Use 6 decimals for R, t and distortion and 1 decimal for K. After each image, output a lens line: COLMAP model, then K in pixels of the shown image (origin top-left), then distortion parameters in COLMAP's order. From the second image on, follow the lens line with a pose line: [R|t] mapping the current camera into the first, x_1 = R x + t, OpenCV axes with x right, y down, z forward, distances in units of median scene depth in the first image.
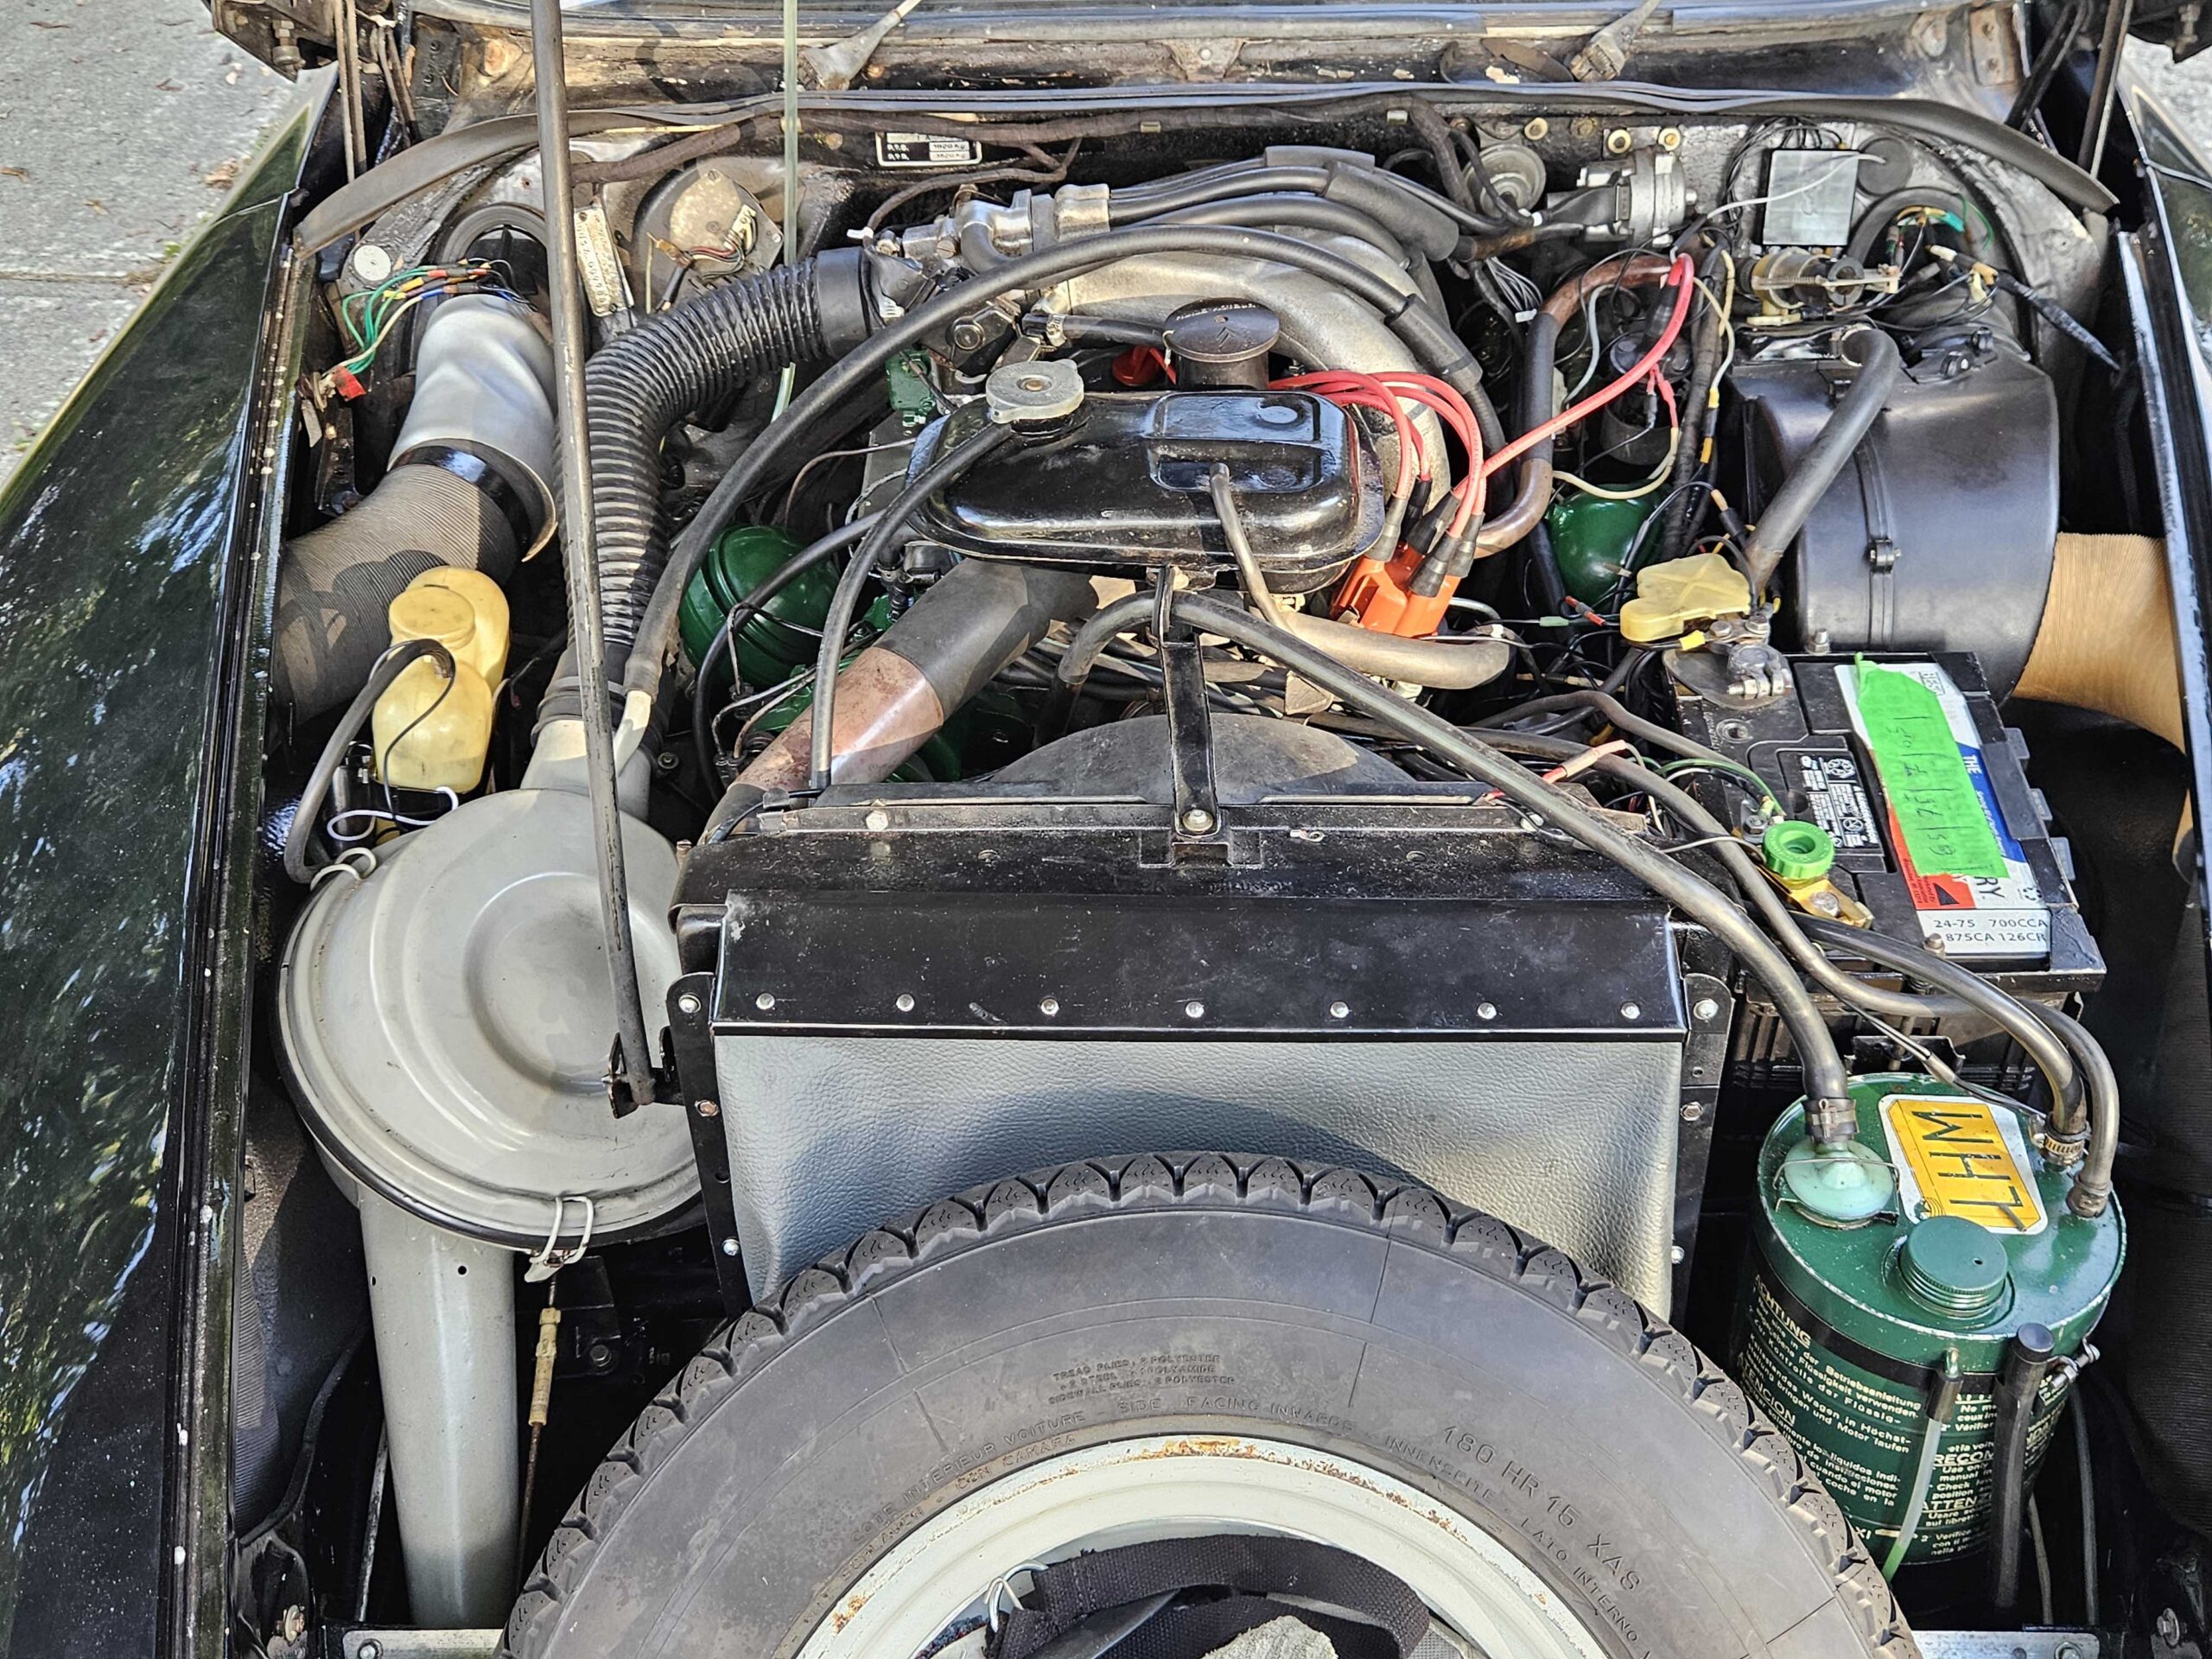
lens RADIAL K [[2147.6, 0, 1120.6], [0, 2147.6, 868.1], [0, 0, 1]] dist [0.057013, -0.058556]
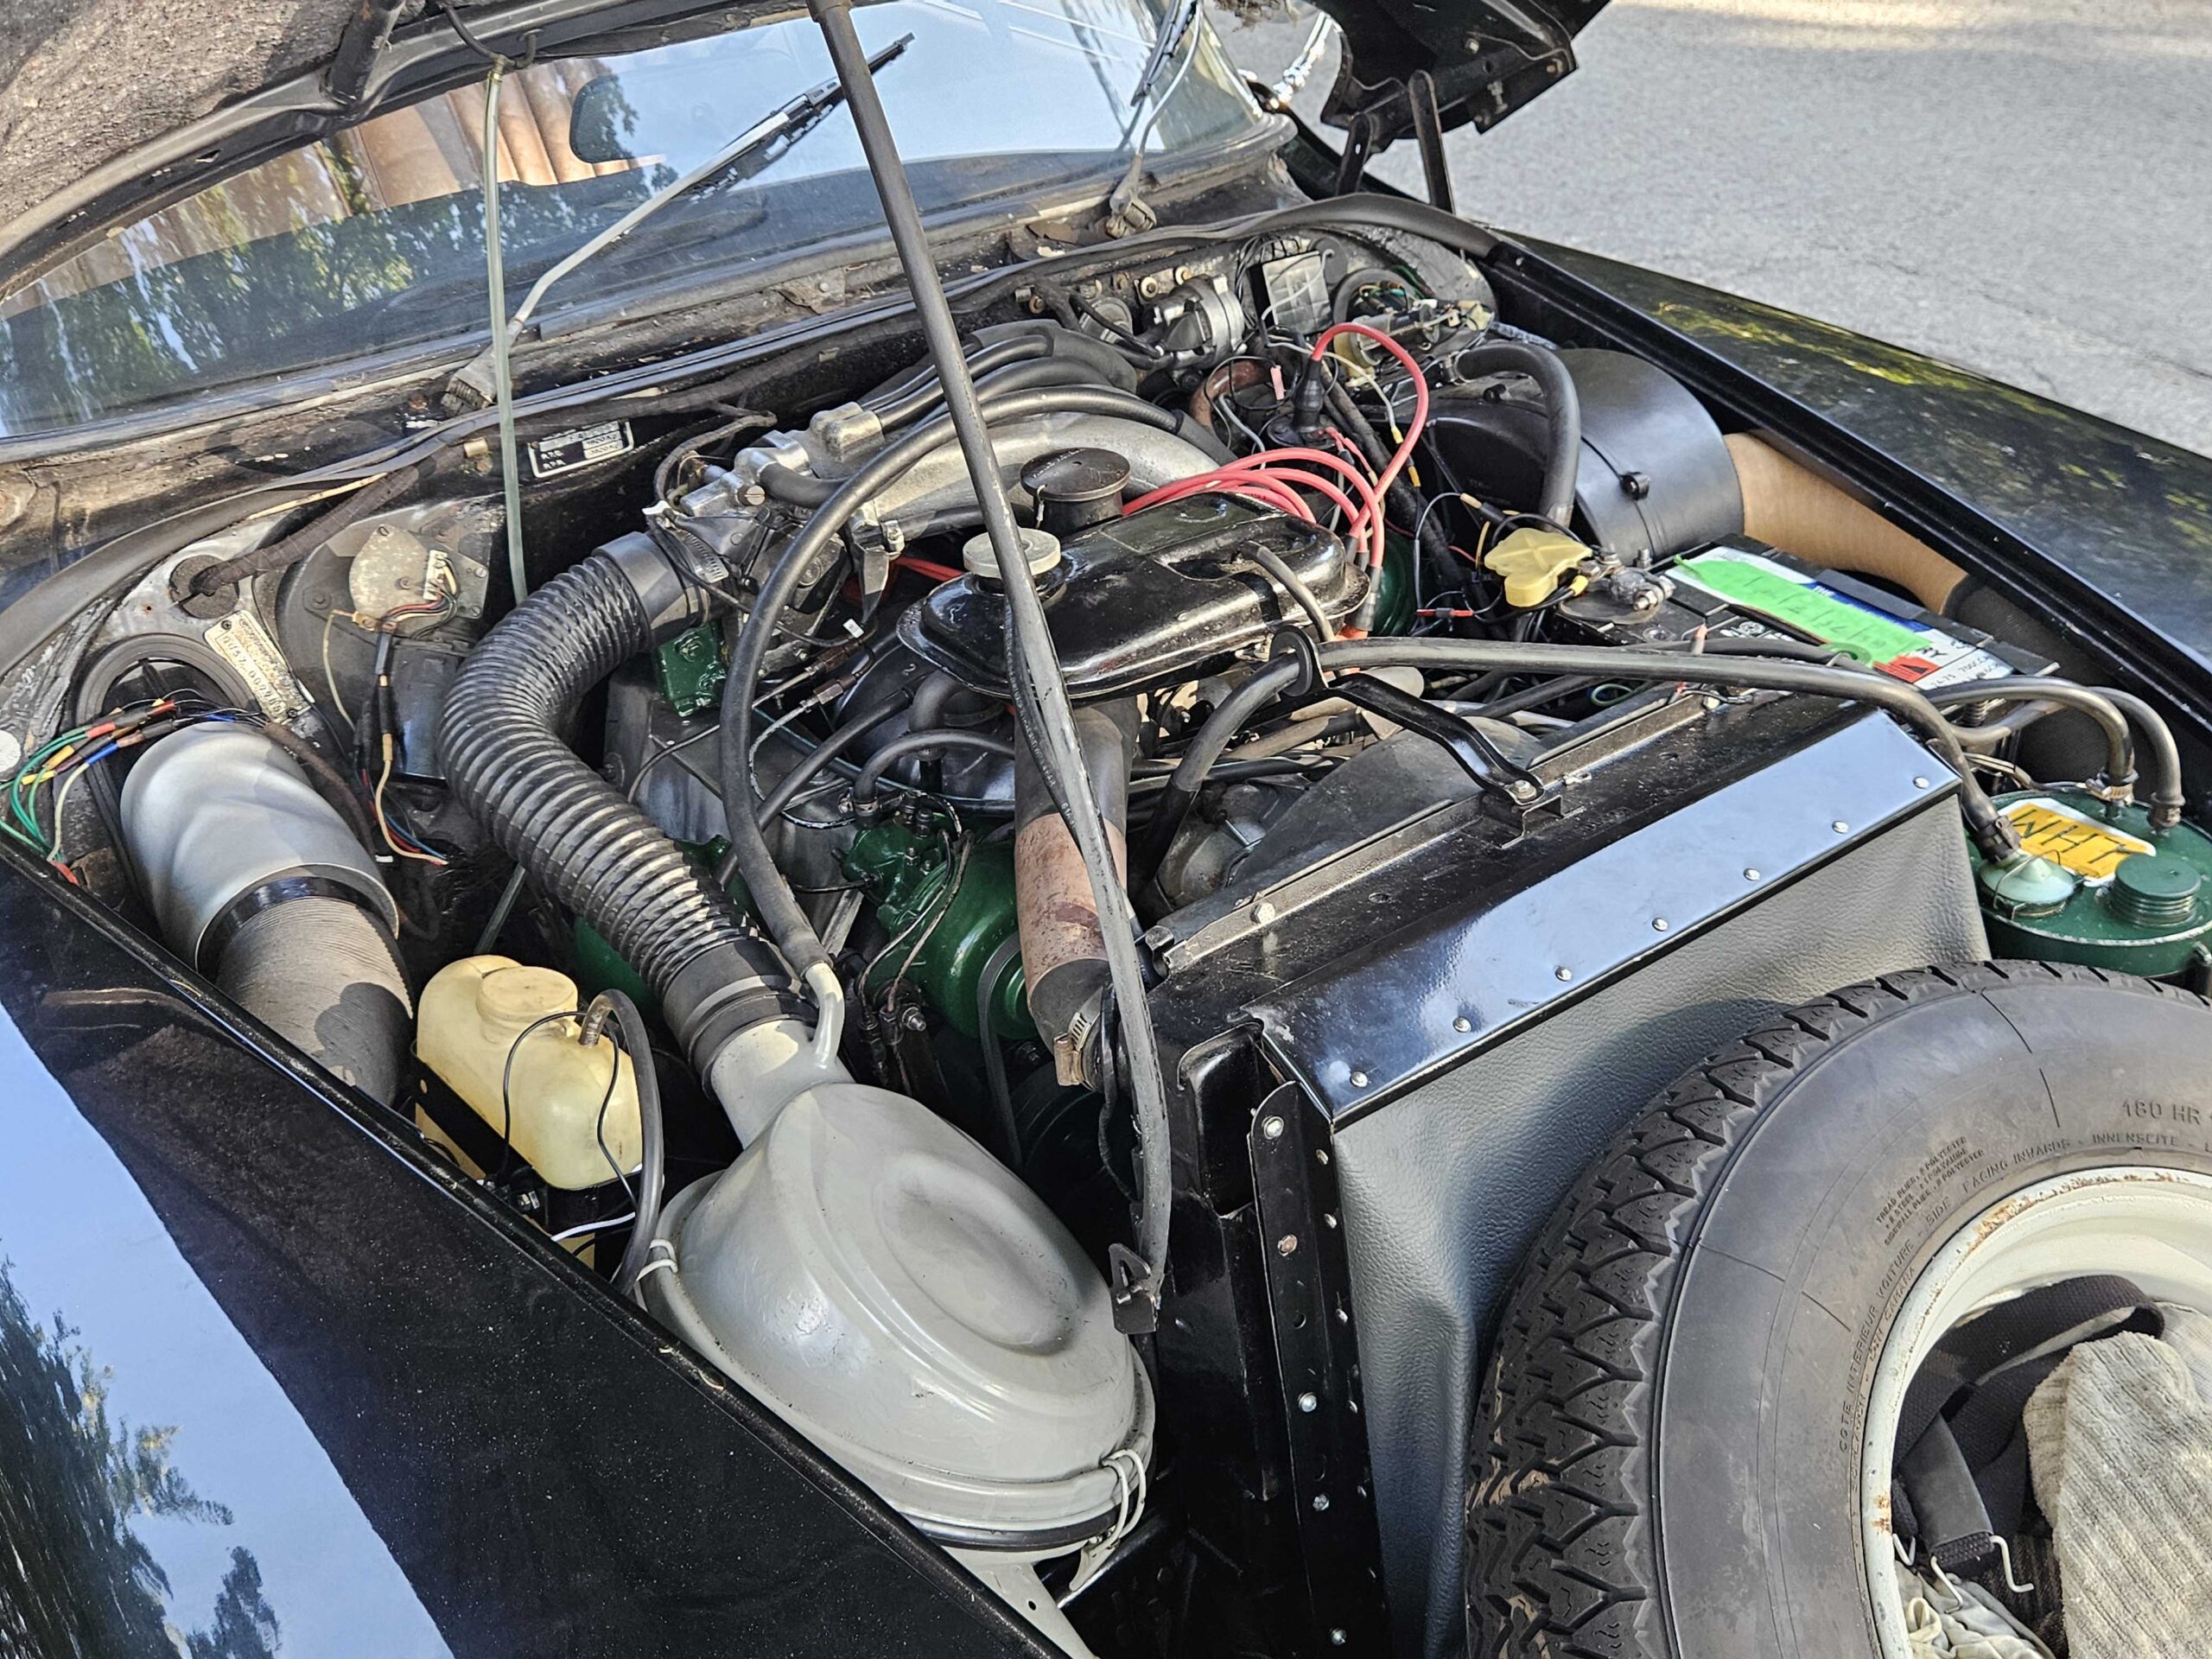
lens RADIAL K [[2147.6, 0, 1120.6], [0, 2147.6, 868.1], [0, 0, 1]] dist [0.057013, -0.058556]
pose [[0.784933, -0.349435, 0.511640, -0.471811], [0.435664, 0.898442, -0.054766, -0.010923], [-0.440541, 0.265891, 0.857453, 0.132622]]
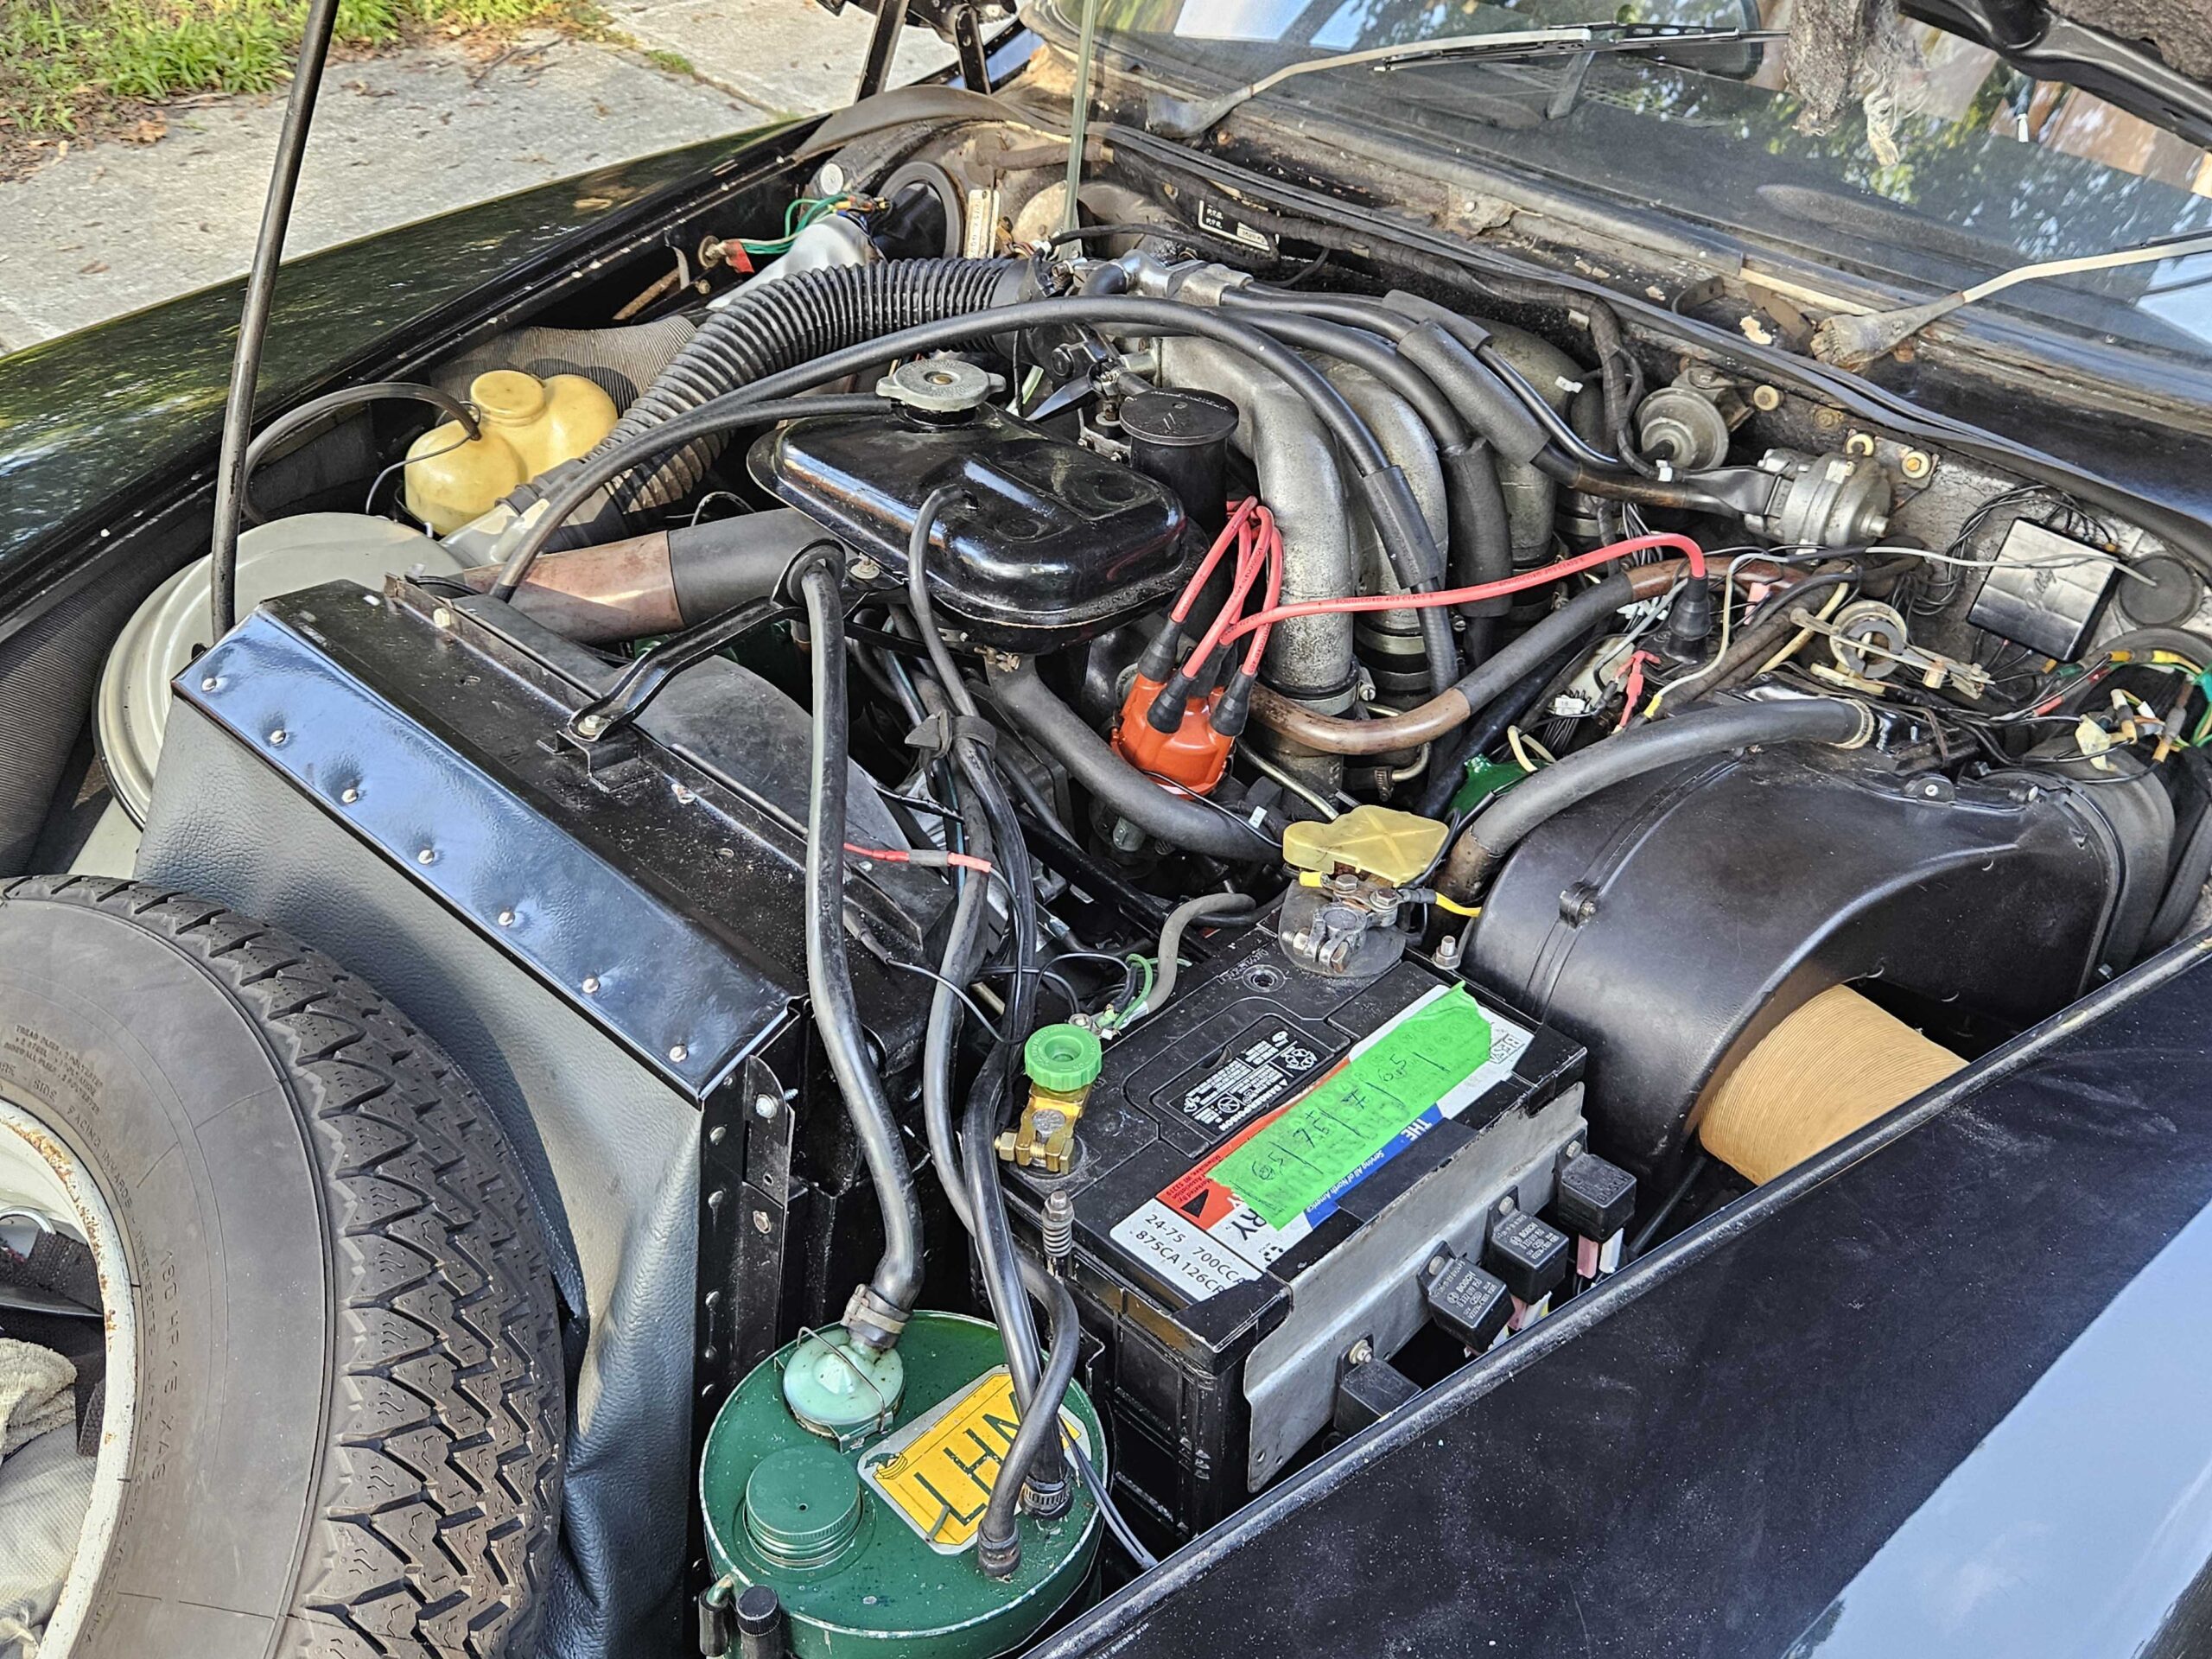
lens RADIAL K [[2147.6, 0, 1120.6], [0, 2147.6, 868.1], [0, 0, 1]] dist [0.057013, -0.058556]
pose [[0.739838, 0.438790, -0.510003, 0.536151], [-0.488861, 0.871418, 0.040572, -0.088085], [0.462229, 0.219304, 0.859215, 0.181089]]
